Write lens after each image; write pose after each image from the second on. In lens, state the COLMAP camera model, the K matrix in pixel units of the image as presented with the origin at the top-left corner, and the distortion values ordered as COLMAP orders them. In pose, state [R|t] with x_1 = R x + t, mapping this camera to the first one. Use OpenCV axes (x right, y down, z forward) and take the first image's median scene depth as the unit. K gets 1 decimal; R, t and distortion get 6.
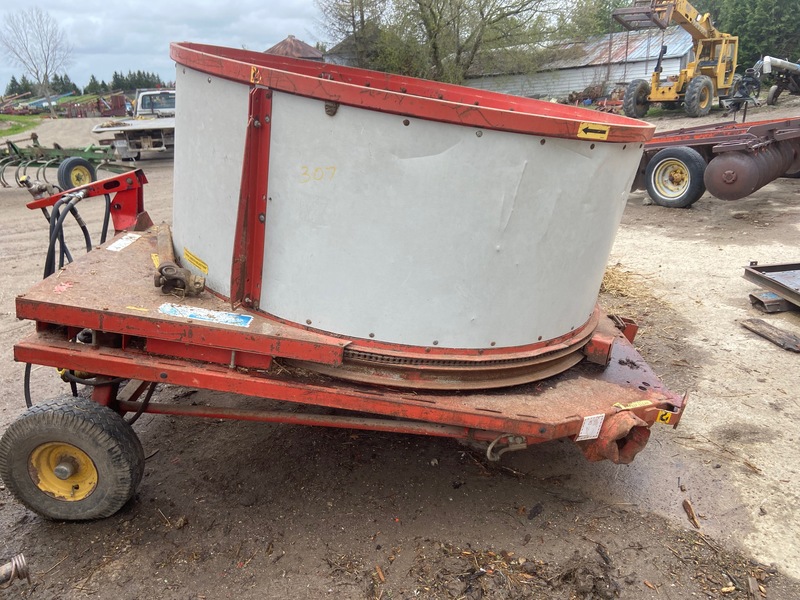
lens RADIAL K [[604.2, 0, 396.8], [0, 604.2, 292.1], [0, 0, 1]] dist [0.112421, -0.128756]
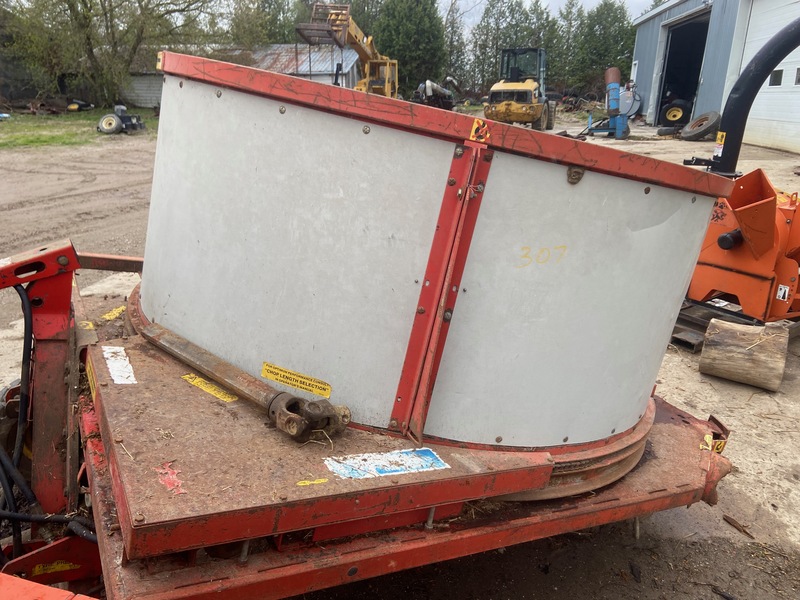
lens RADIAL K [[604.2, 0, 396.8], [0, 604.2, 292.1], [0, 0, 1]] dist [0.112421, -0.128756]
pose [[0.857181, -0.108184, 0.503525, -0.623432], [0.110200, 0.993573, 0.025872, -0.170893], [-0.503087, 0.033312, 0.863593, 0.382242]]
